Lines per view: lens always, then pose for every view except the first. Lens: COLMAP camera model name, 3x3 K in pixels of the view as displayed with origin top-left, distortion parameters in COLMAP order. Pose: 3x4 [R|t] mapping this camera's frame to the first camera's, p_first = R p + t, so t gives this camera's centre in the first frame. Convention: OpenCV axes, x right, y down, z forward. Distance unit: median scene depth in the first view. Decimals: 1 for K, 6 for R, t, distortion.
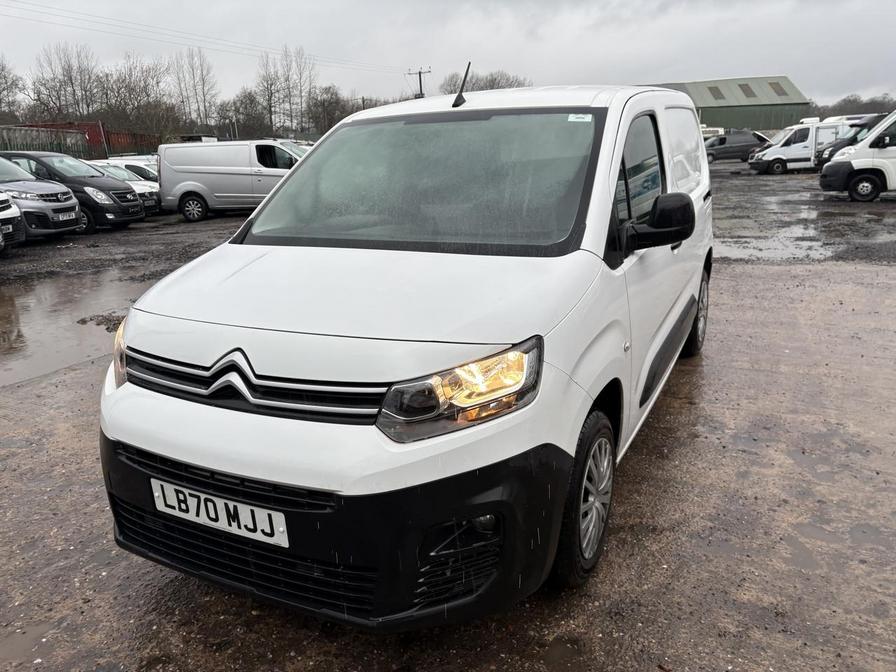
lens RADIAL K [[668.5, 0, 439.0], [0, 668.5, 335.1], [0, 0, 1]] dist [0.034595, -0.027808]
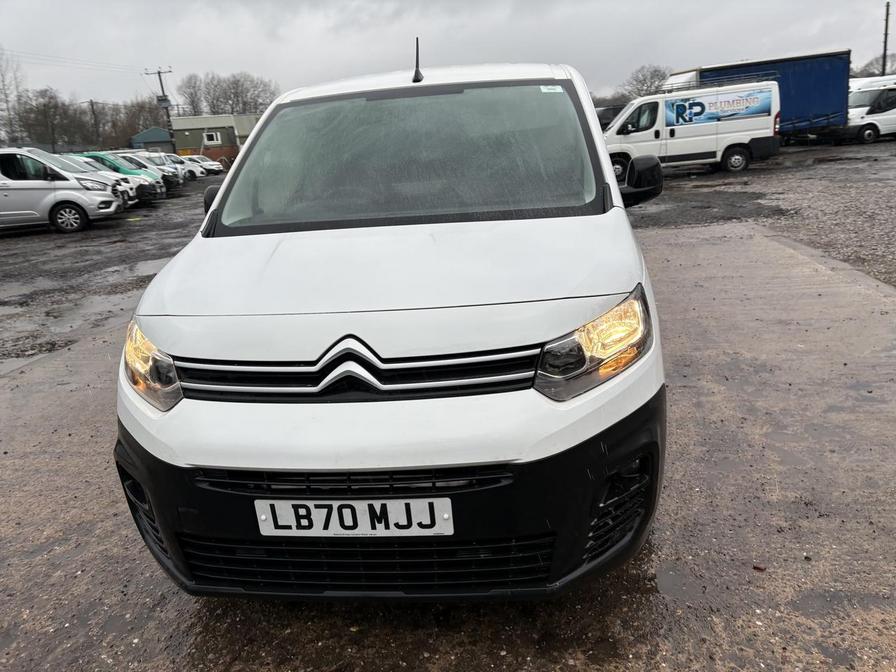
lens RADIAL K [[668.5, 0, 448.6], [0, 668.5, 335.0], [0, 0, 1]] dist [0.034595, -0.027808]
pose [[0.935032, -0.131236, 0.329381, -0.465103], [0.131987, 0.991046, 0.020184, 0.019183], [-0.329080, 0.024601, 0.943981, 0.103791]]
